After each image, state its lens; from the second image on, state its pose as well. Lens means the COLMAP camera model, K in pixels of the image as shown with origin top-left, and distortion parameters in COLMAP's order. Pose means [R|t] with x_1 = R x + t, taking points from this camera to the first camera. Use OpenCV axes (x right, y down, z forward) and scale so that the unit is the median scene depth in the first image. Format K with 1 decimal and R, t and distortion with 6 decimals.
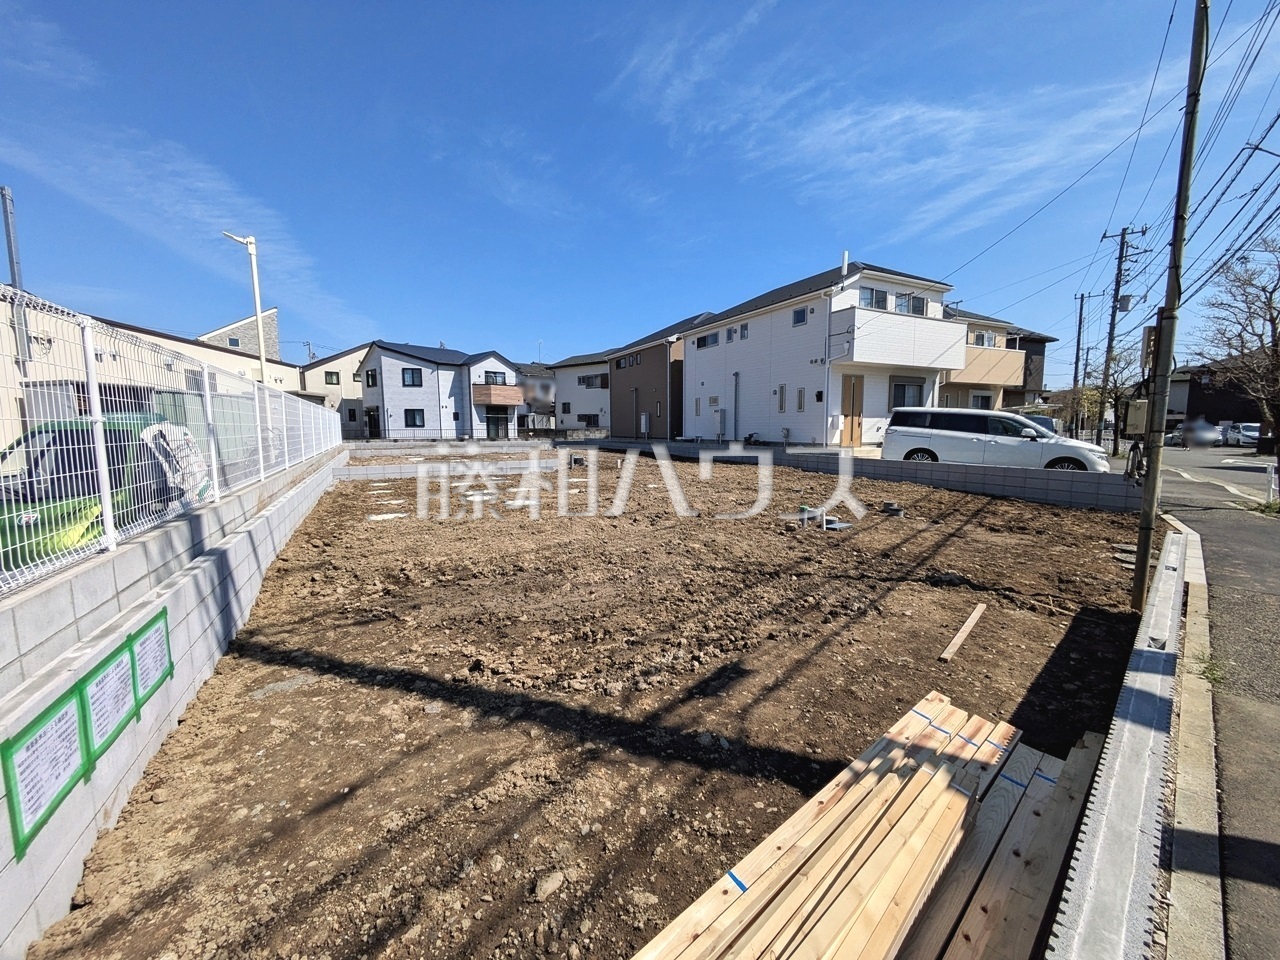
lens RADIAL K [[507.2, 0, 644.5], [0, 507.2, 477.6], [0, 0, 1]] dist [-0.002586, 0.002926]
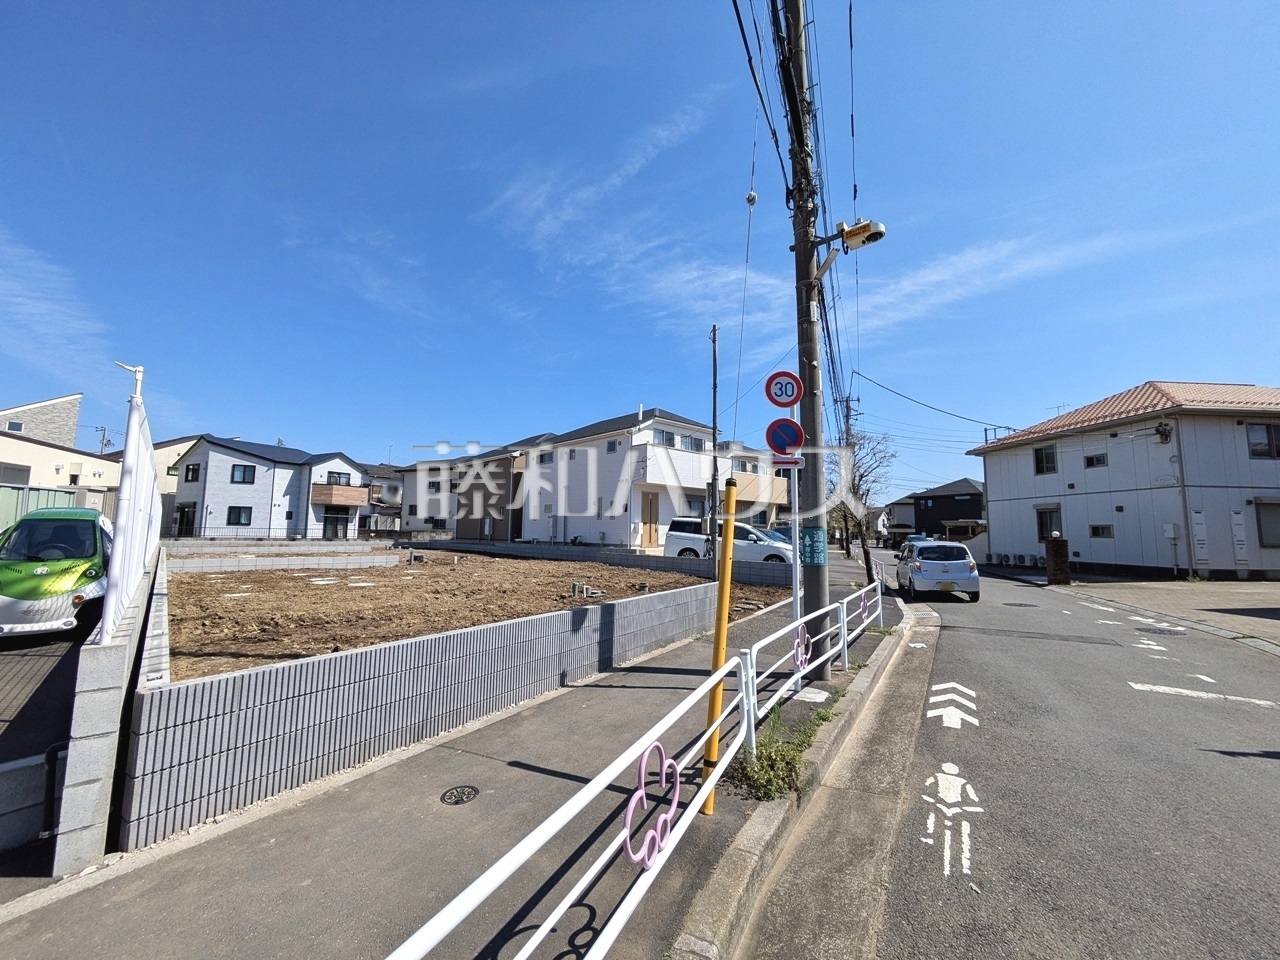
lens RADIAL K [[507.2, 0, 642.4], [0, 507.2, 482.3], [0, 0, 1]] dist [-0.002586, 0.002926]
pose [[0.963815, 0.044337, 0.262860, 0.023484], [0.008366, 0.980554, -0.196070, 0.013933], [-0.266442, 0.191174, 0.944702, -0.115470]]
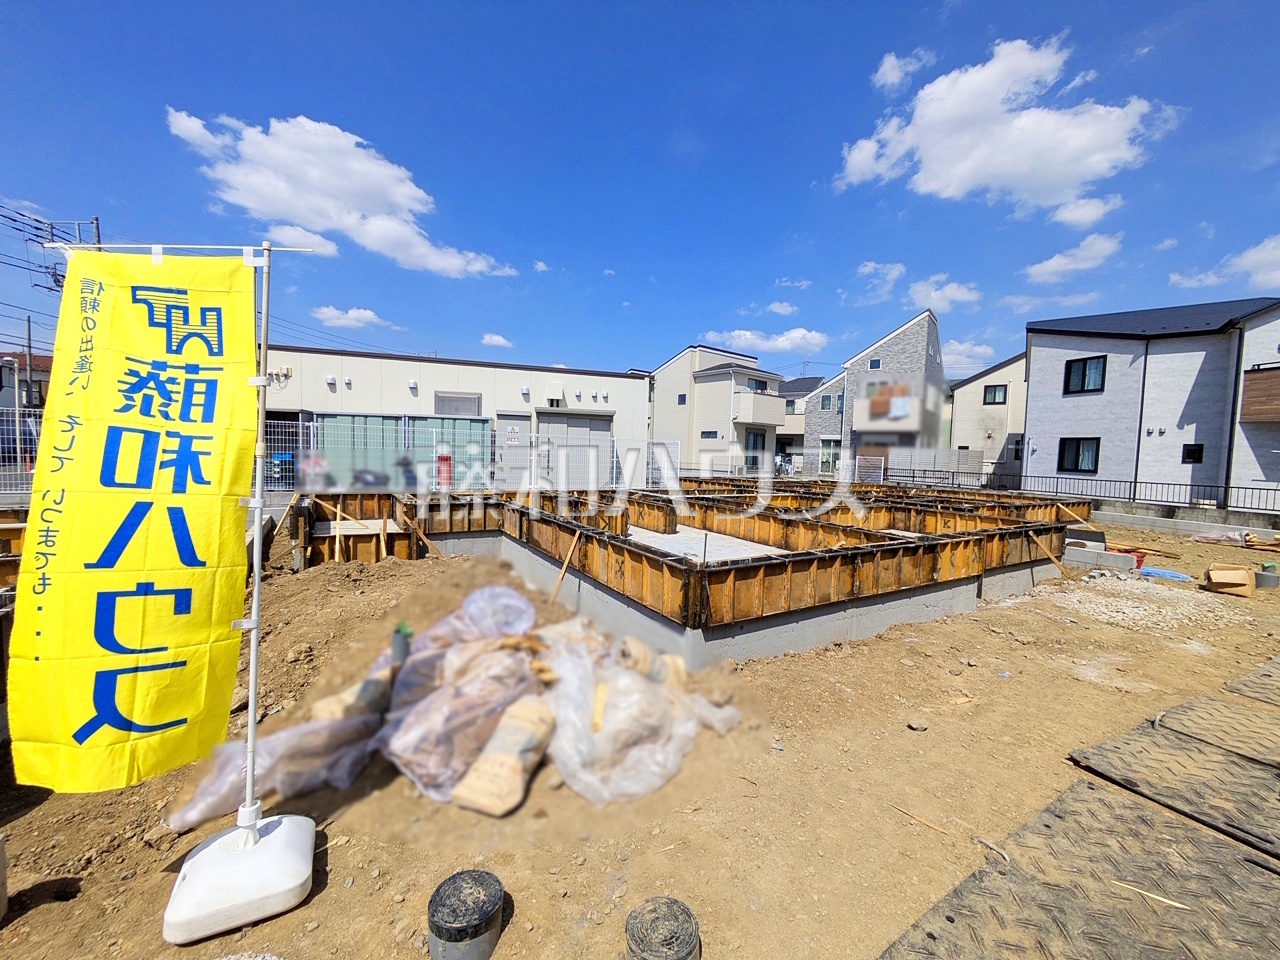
lens RADIAL K [[507.2, 0, 644.2], [0, 507.2, 481.4], [0, 0, 1]] dist [-0.002586, 0.002926]
pose [[0.066502, 0.064735, -0.995684, 0.024505], [-0.135006, 0.989300, 0.055303, -0.062121], [0.988611, 0.130746, 0.074531, 0.541495]]
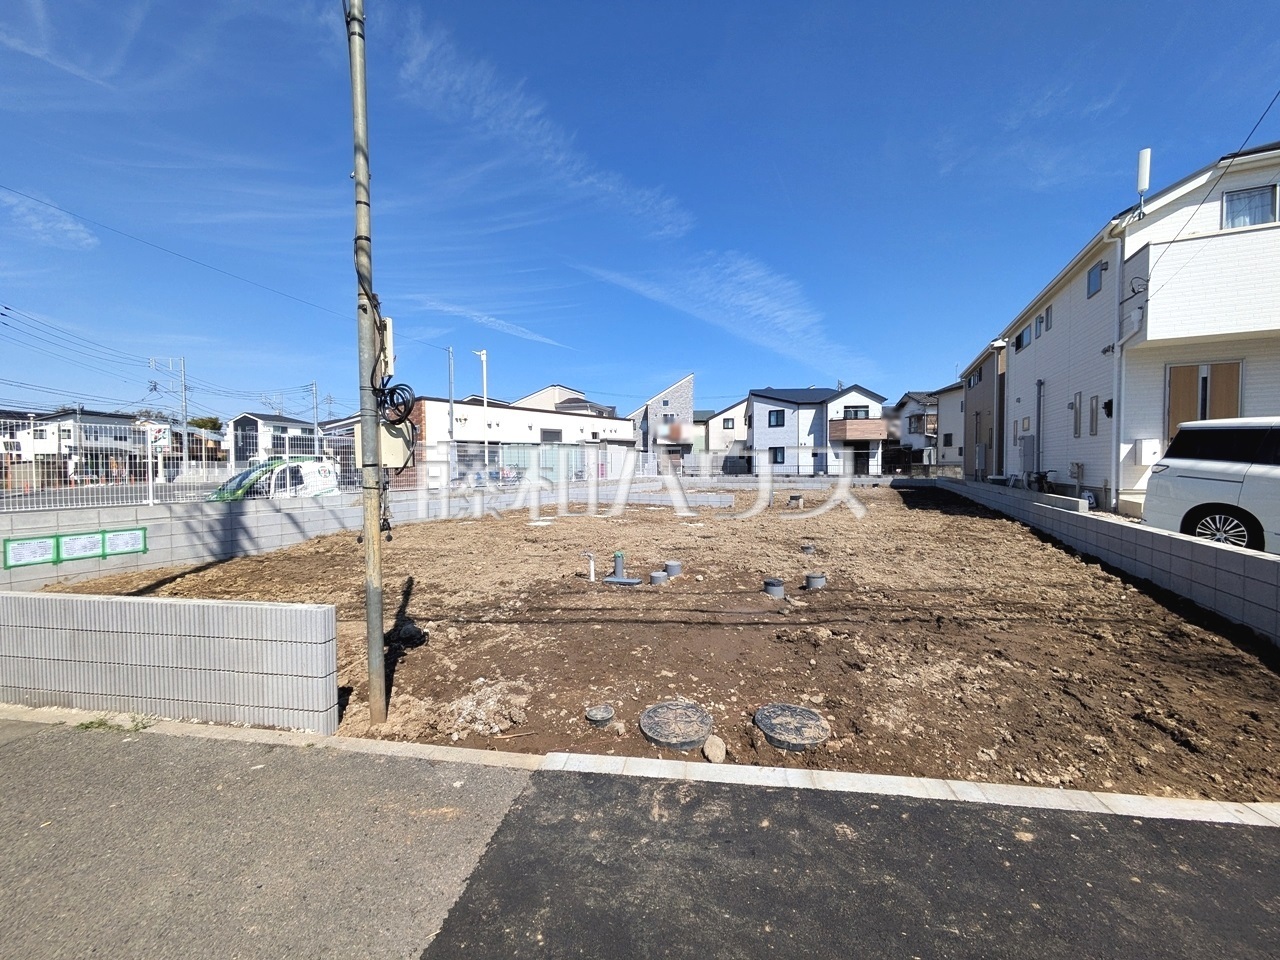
lens RADIAL K [[507.2, 0, 642.5], [0, 507.2, 478.3], [0, 0, 1]] dist [-0.002586, 0.002926]
pose [[0.612083, 0.019613, -0.790551, 0.234044], [-0.075308, 0.996595, -0.033582, -0.010096], [0.787200, 0.080090, 0.611475, 0.112888]]
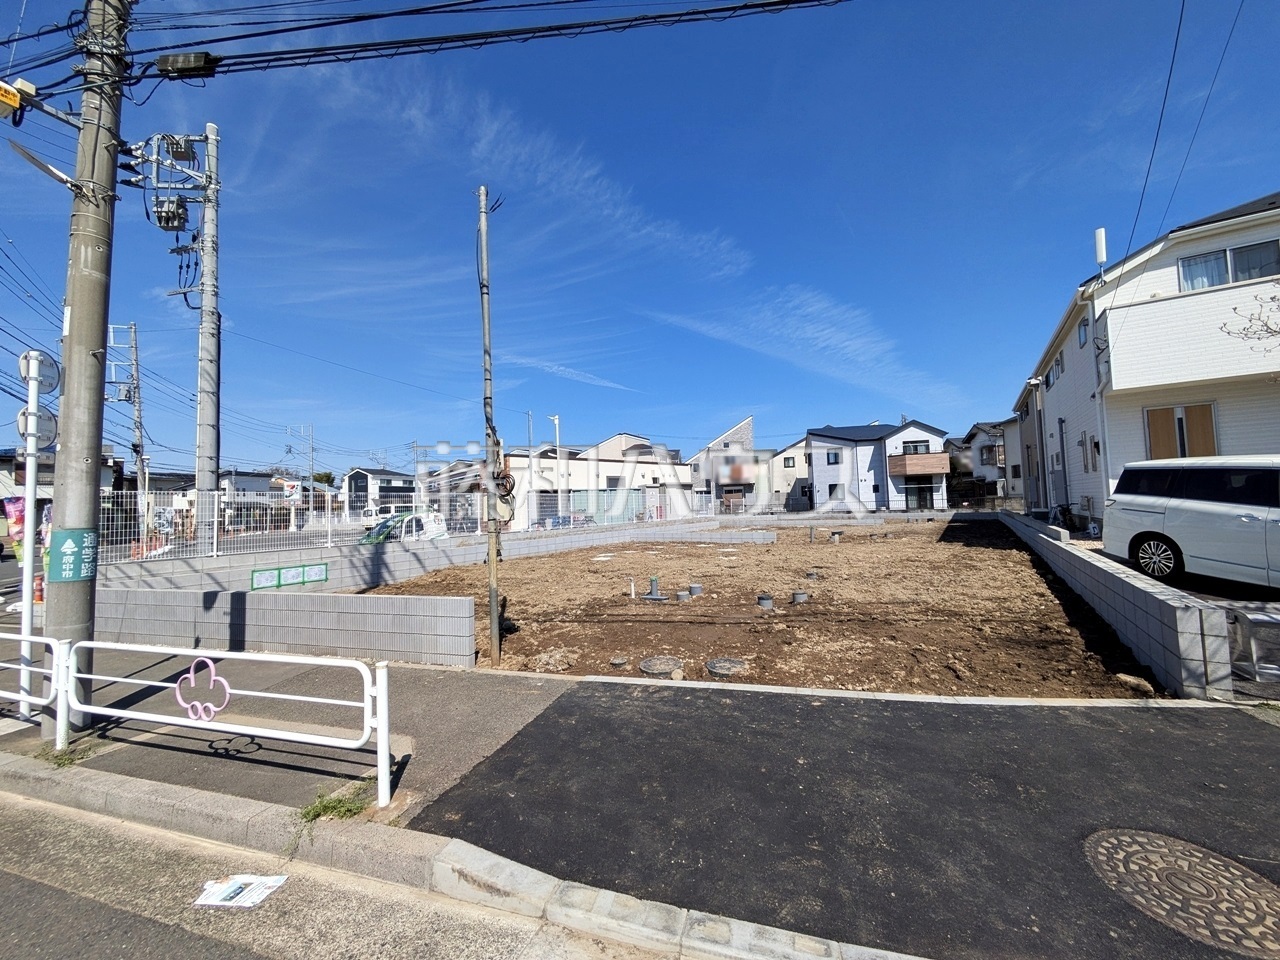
lens RADIAL K [[507.2, 0, 642.7], [0, 507.2, 475.1], [0, 0, 1]] dist [-0.002586, 0.002926]
pose [[0.494415, -0.065933, -0.866722, 0.301075], [-0.056469, 0.992576, -0.107720, -0.011181], [0.867390, 0.102202, 0.487021, 0.090418]]
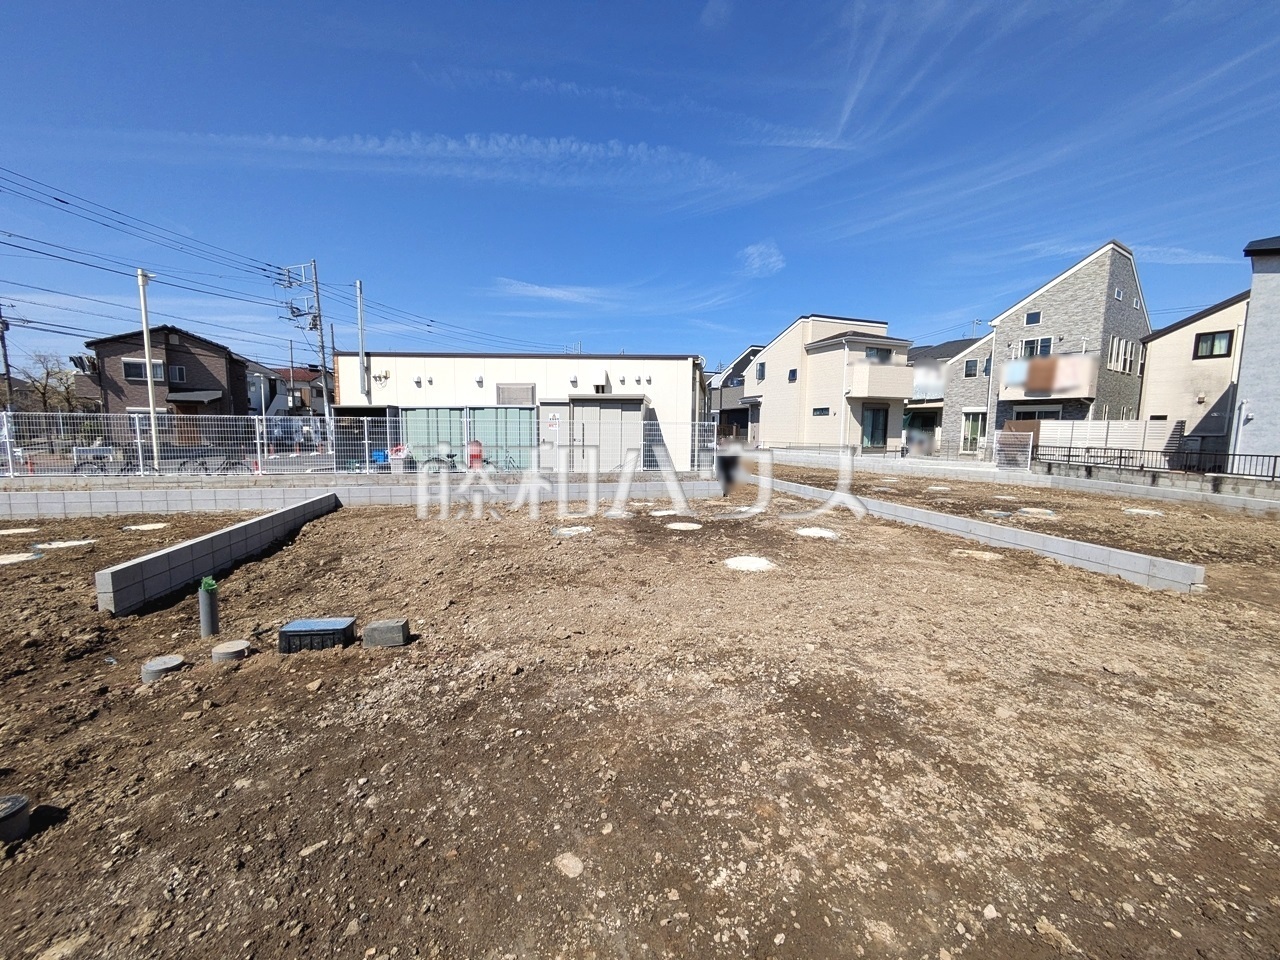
lens RADIAL K [[507.2, 0, 649.0], [0, 507.2, 479.8], [0, 0, 1]] dist [-0.002586, 0.002926]
pose [[-0.246679, 0.100286, -0.963894, 0.016013], [-0.106452, 0.985808, 0.129809, -0.076022], [0.963233, 0.134630, -0.232503, 0.637684]]
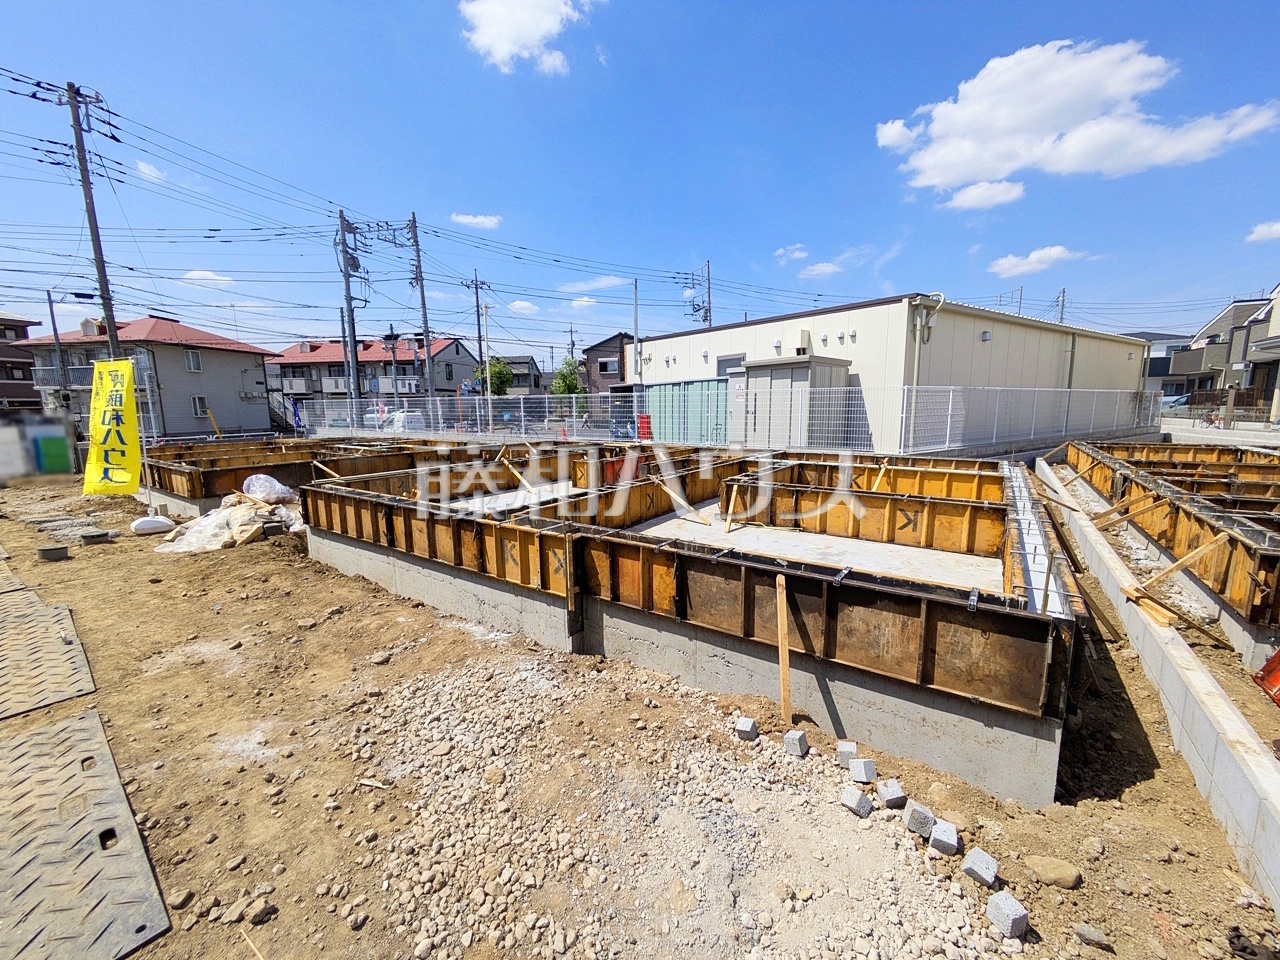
lens RADIAL K [[507.2, 0, 647.8], [0, 507.2, 475.9], [0, 0, 1]] dist [-0.002586, 0.002926]
pose [[-0.887318, 0.077774, -0.454553, -0.117391], [-0.033372, 0.972263, 0.231498, -0.085995], [0.459949, 0.220581, -0.860111, 0.765458]]
